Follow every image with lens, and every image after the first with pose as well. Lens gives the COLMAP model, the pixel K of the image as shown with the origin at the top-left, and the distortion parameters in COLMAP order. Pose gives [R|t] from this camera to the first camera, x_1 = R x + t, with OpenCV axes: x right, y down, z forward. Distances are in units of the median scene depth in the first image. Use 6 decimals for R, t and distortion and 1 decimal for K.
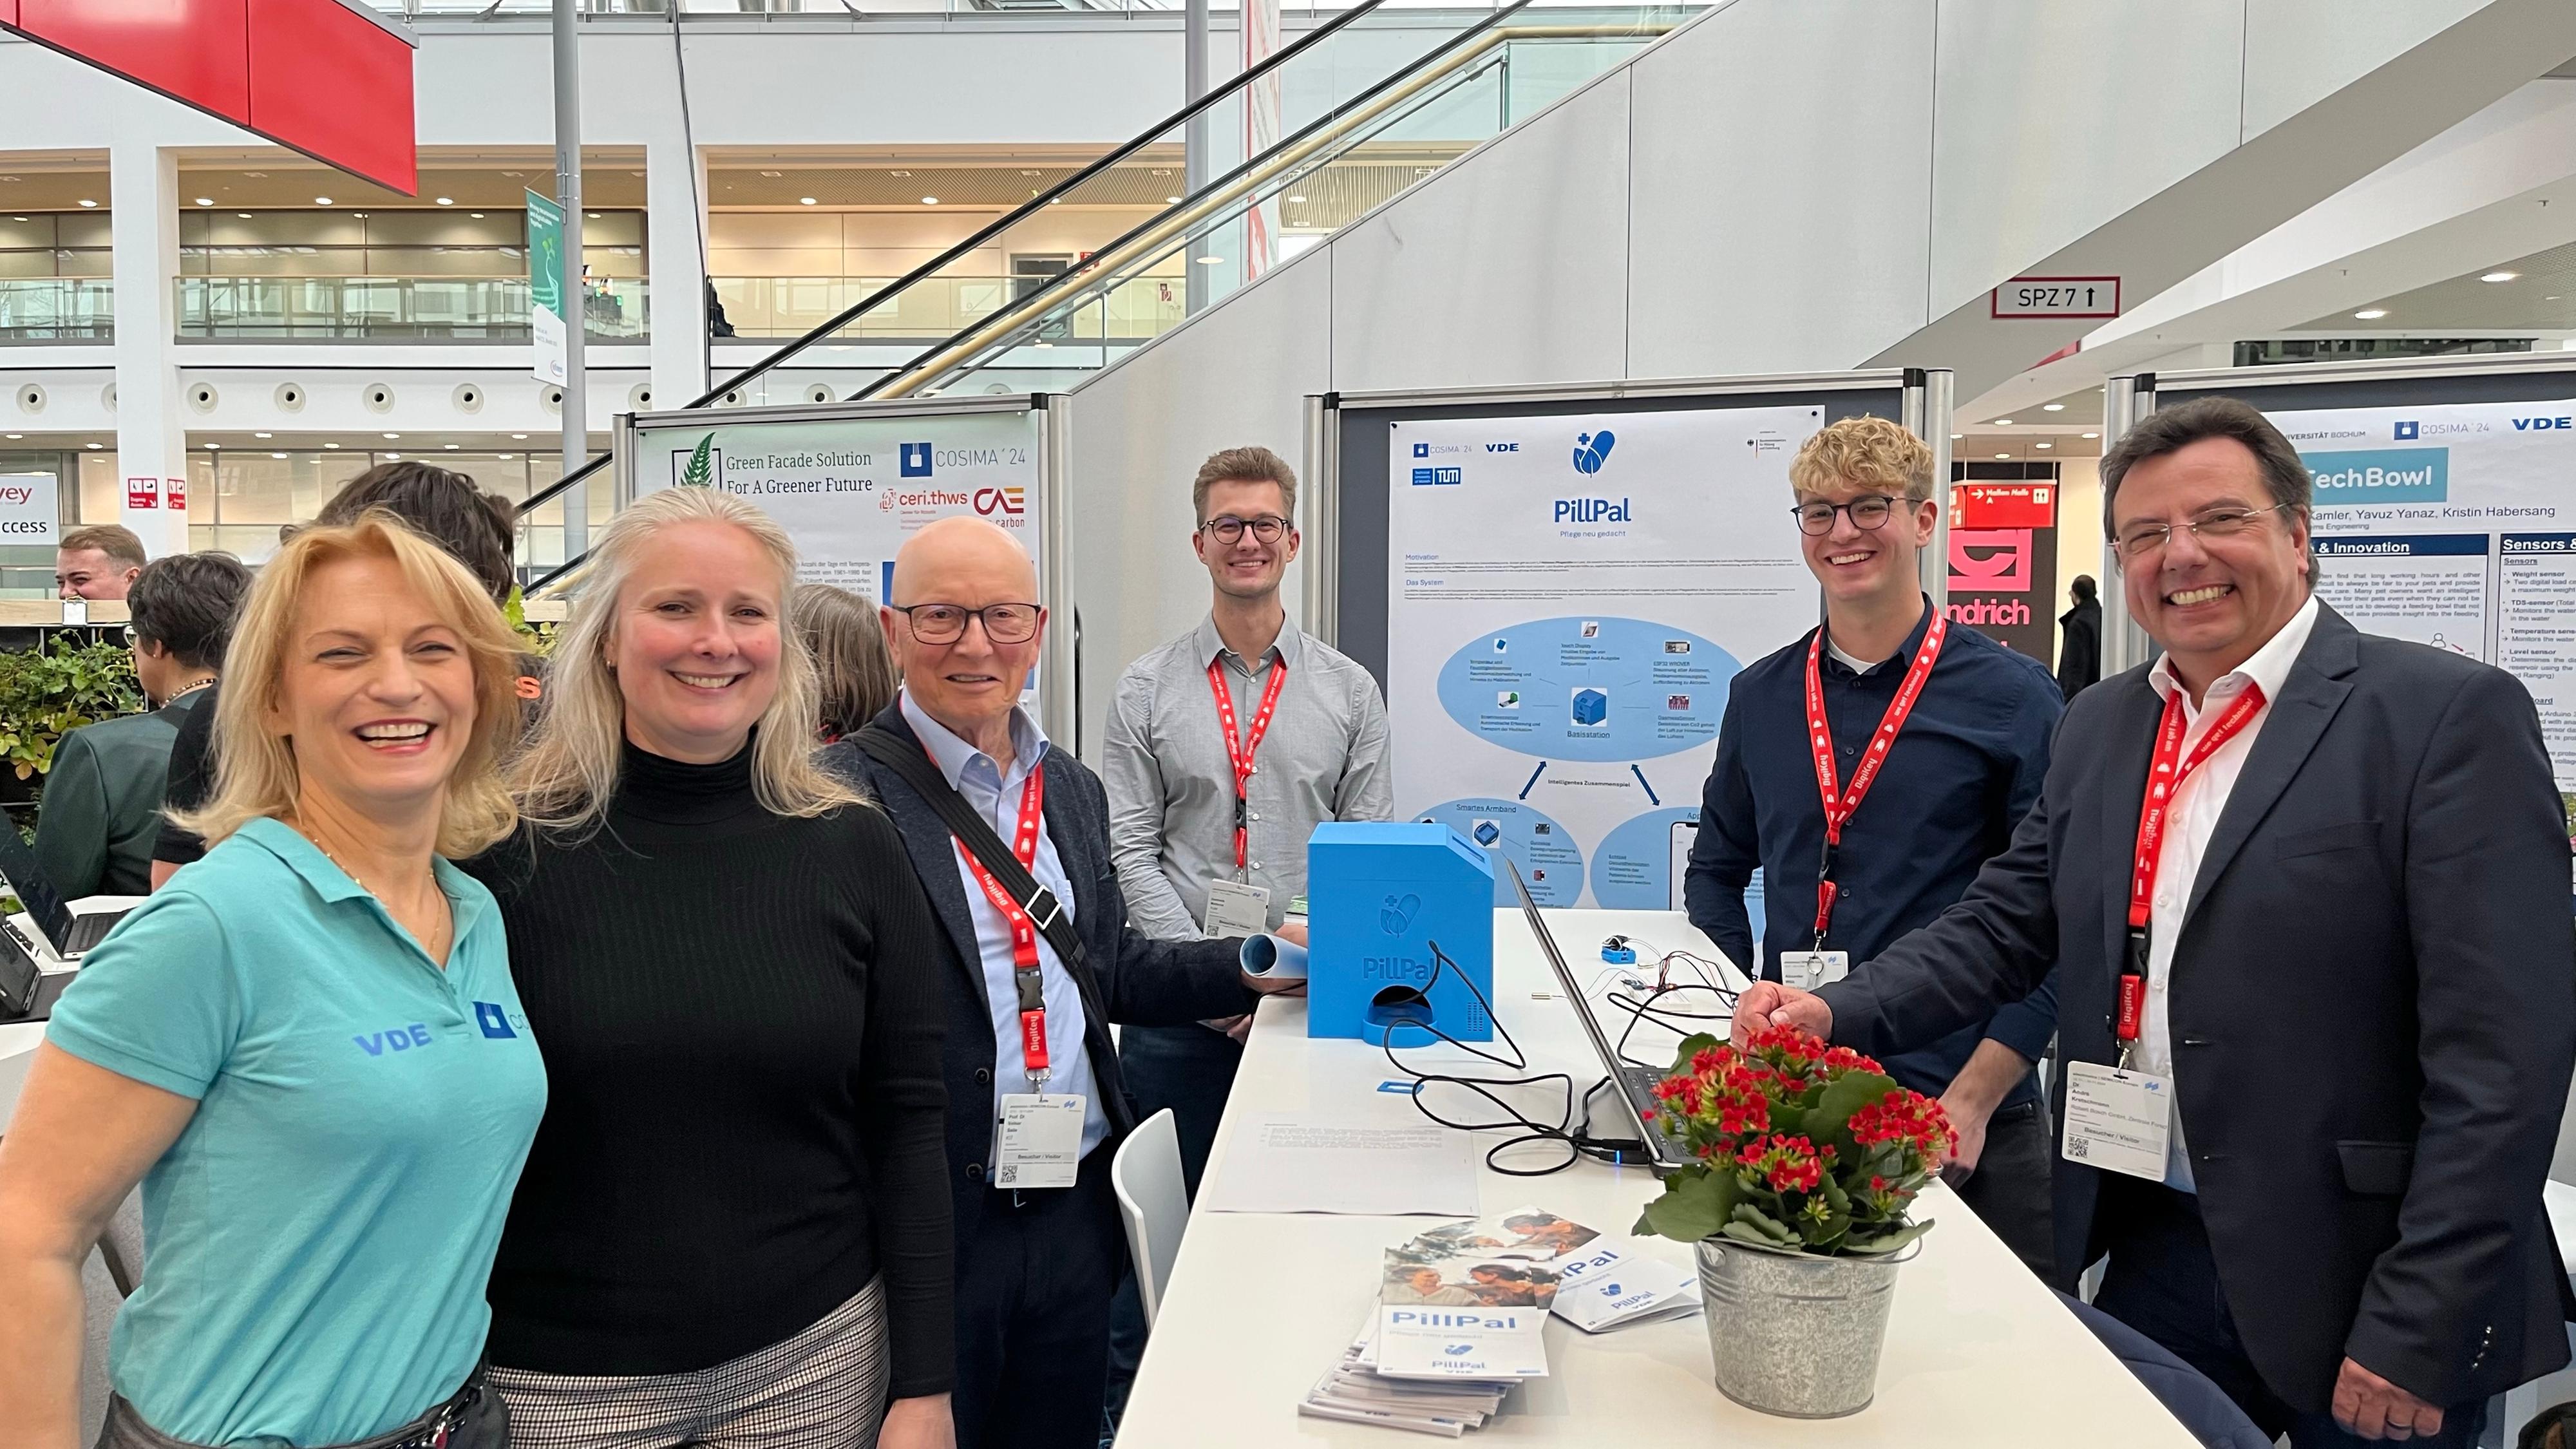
lens RADIAL K [[1957.3, 0, 1307.5], [0, 1957.3, 743.7], [0, 0, 1]] dist [0.054850, -0.065406]
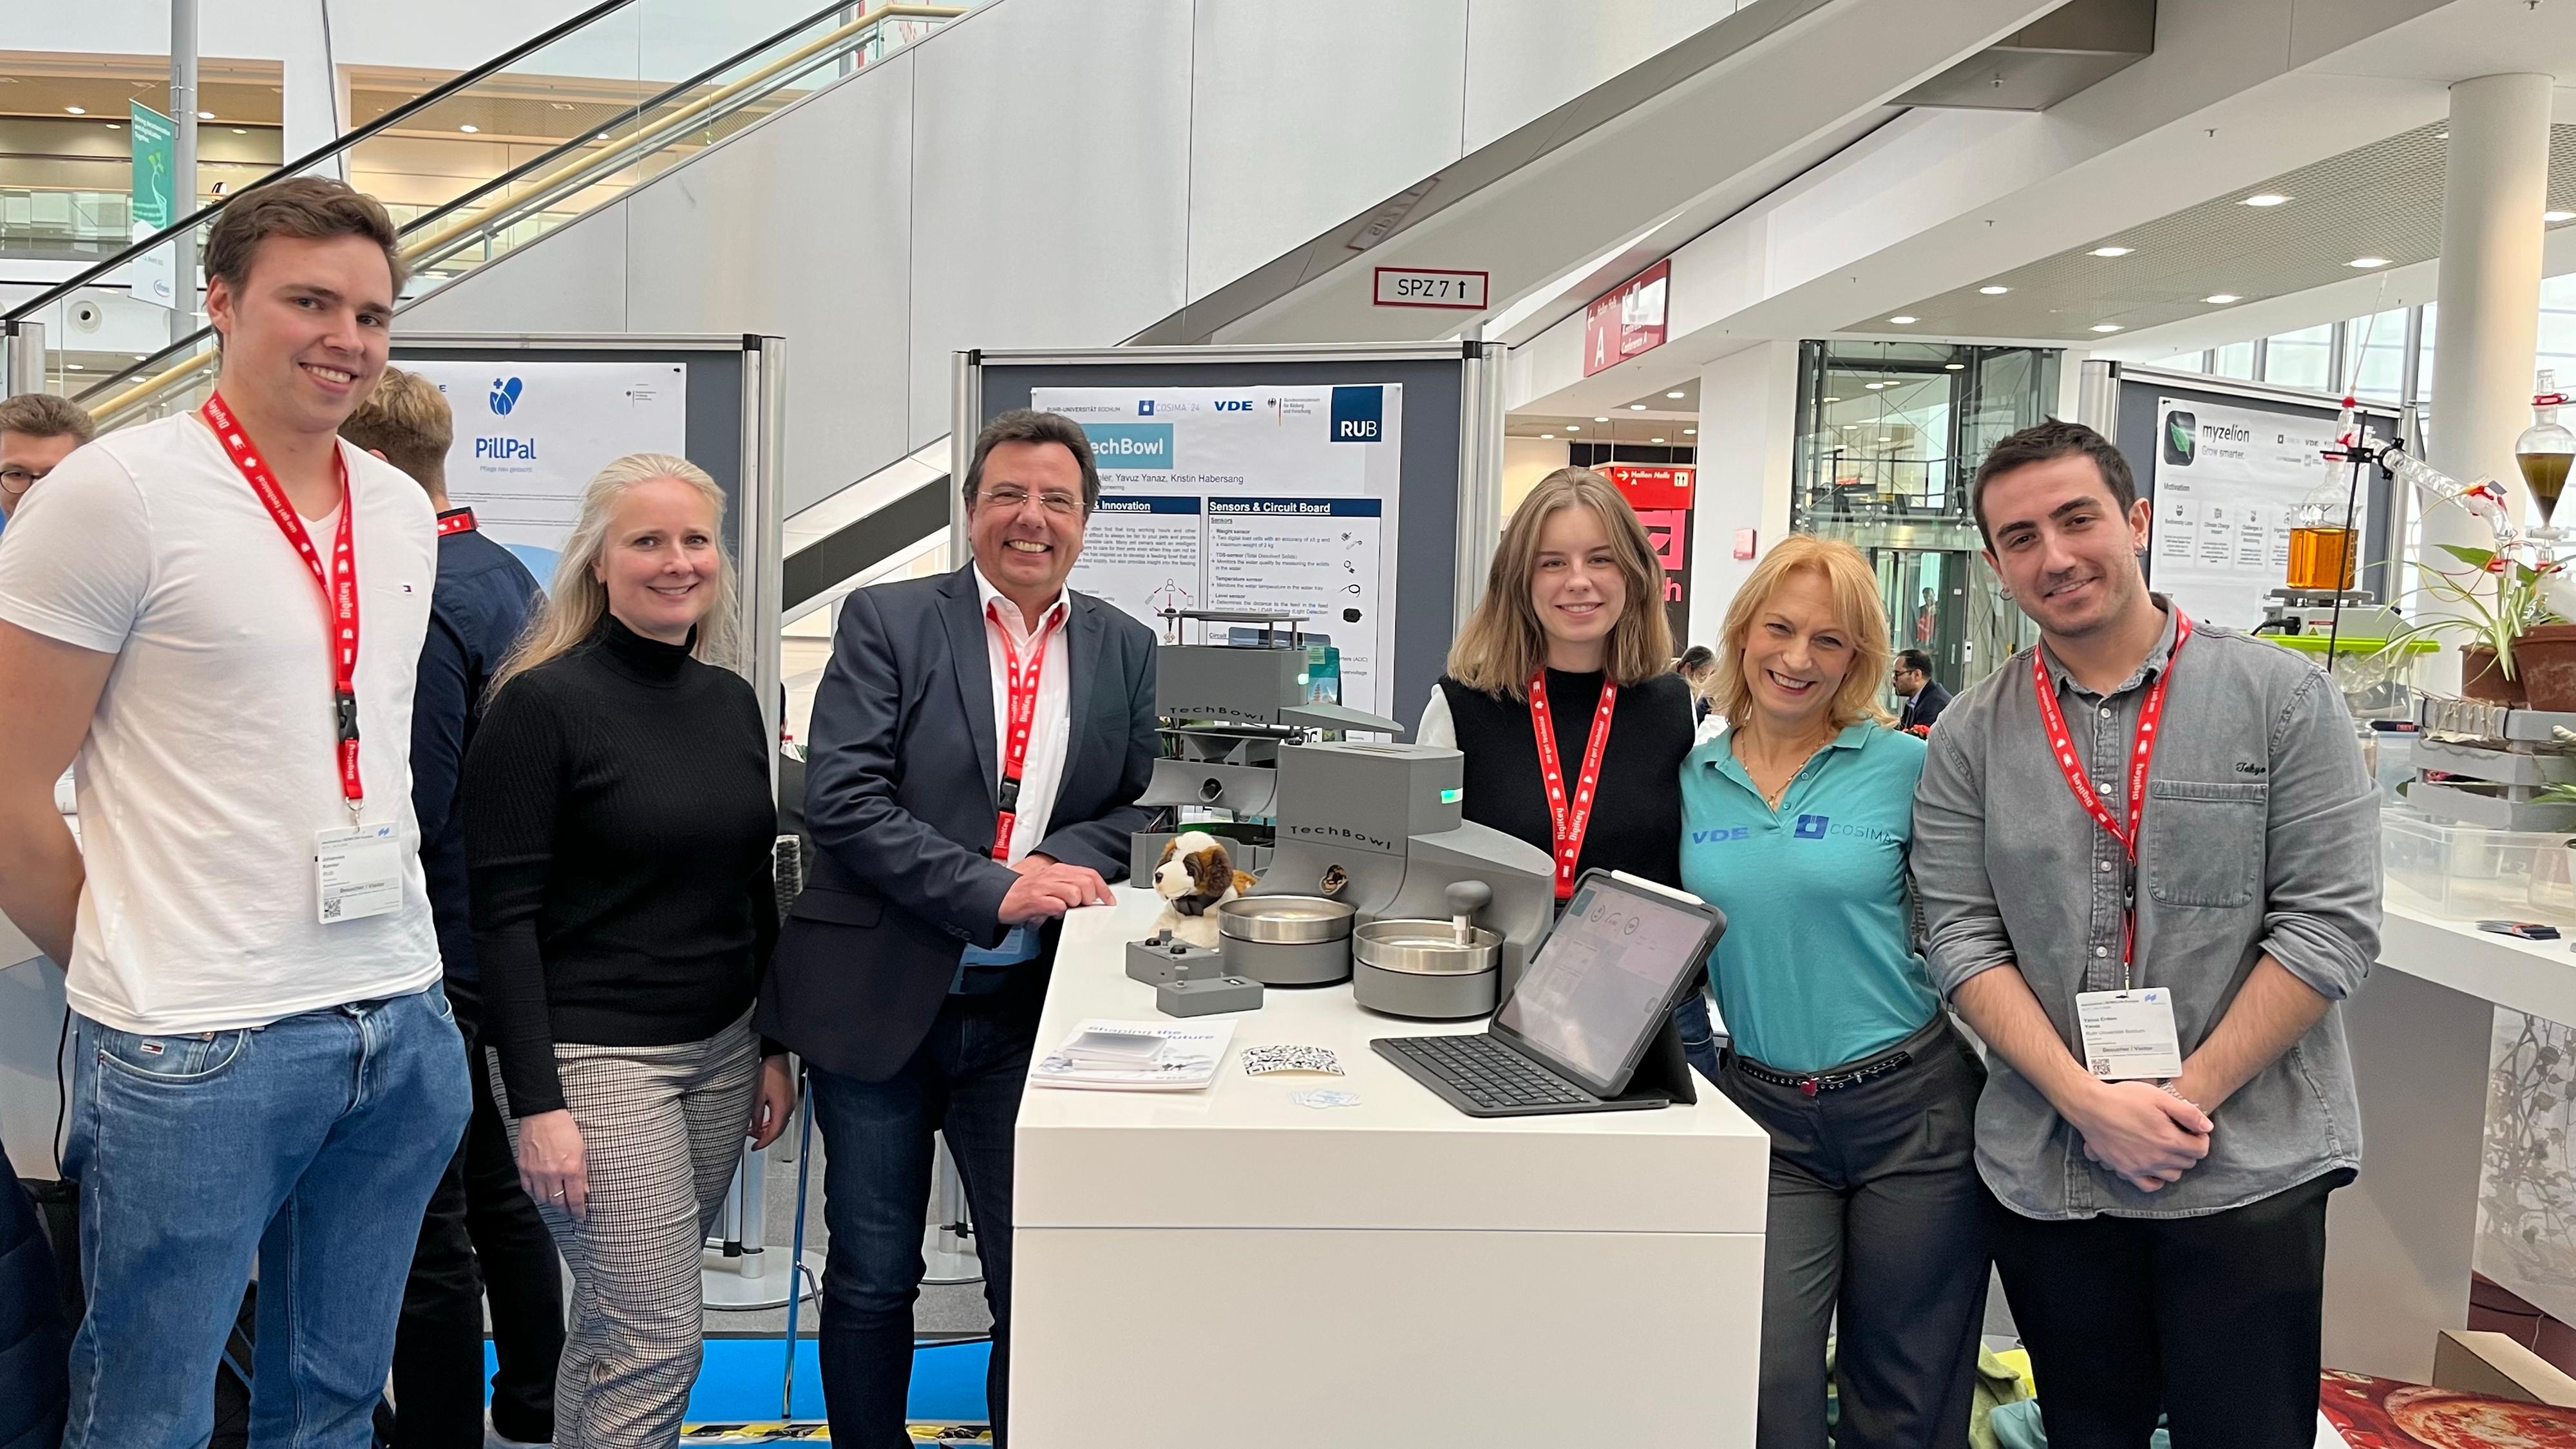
lens RADIAL K [[1957.3, 0, 1298.2], [0, 1957.3, 724.3], [0, 0, 1]] dist [0.054850, -0.065406]
pose [[0.993335, 0.022096, 0.113125, 0.471422], [-0.023049, 0.999709, 0.007125, 0.019620], [-0.112935, -0.009685, 0.993555, -0.167182]]
